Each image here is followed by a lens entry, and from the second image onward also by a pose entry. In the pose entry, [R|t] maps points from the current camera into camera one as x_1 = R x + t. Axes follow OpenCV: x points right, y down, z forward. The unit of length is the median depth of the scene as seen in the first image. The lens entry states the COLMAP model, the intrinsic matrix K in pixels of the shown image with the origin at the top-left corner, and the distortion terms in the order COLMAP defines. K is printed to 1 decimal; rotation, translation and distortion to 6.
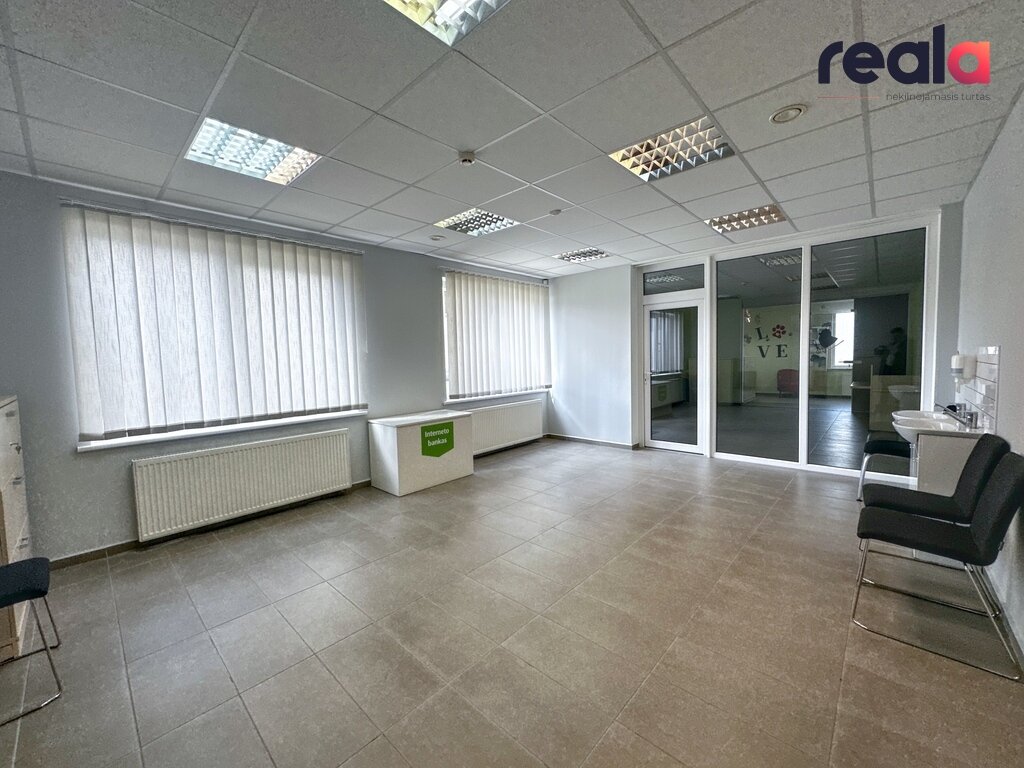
lens RADIAL K [[408.0, 0, 511.3], [0, 408.0, 382.8], [0, 0, 1]] dist [-0.004197, 0.000715]
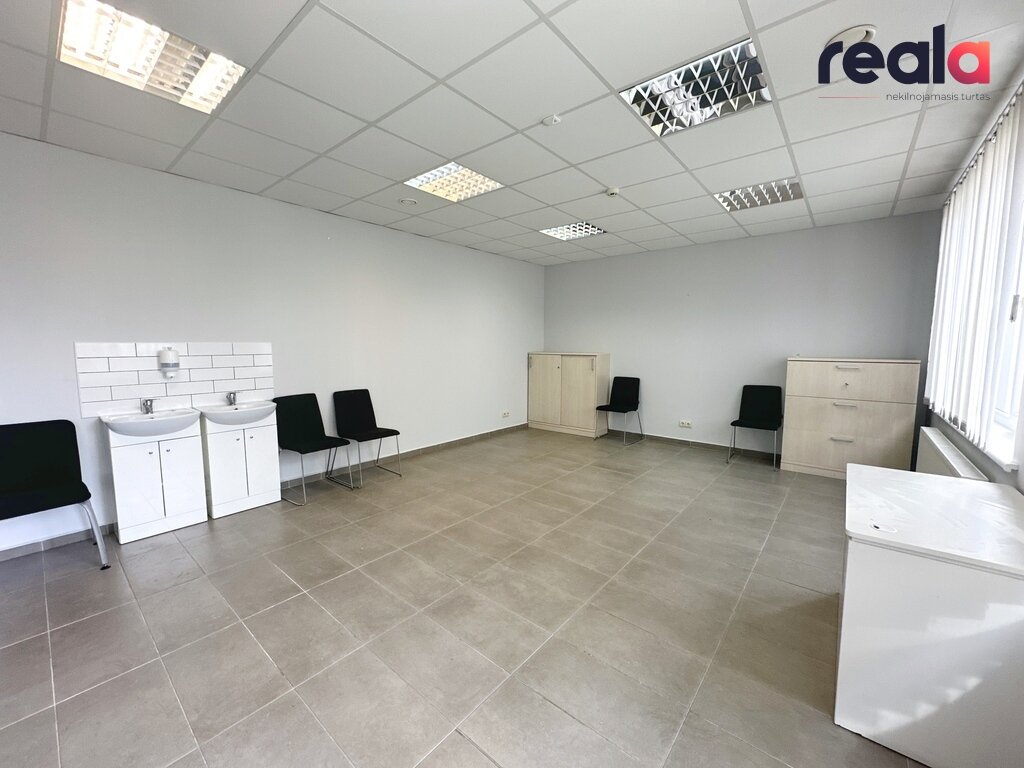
lens RADIAL K [[408.0, 0, 511.3], [0, 408.0, 382.8], [0, 0, 1]] dist [-0.004197, 0.000715]
pose [[-0.998646, 0.028003, -0.043831, 0.168781], [0.020548, 0.986554, 0.162137, -0.089627], [0.047782, 0.161016, -0.985794, 1.354383]]
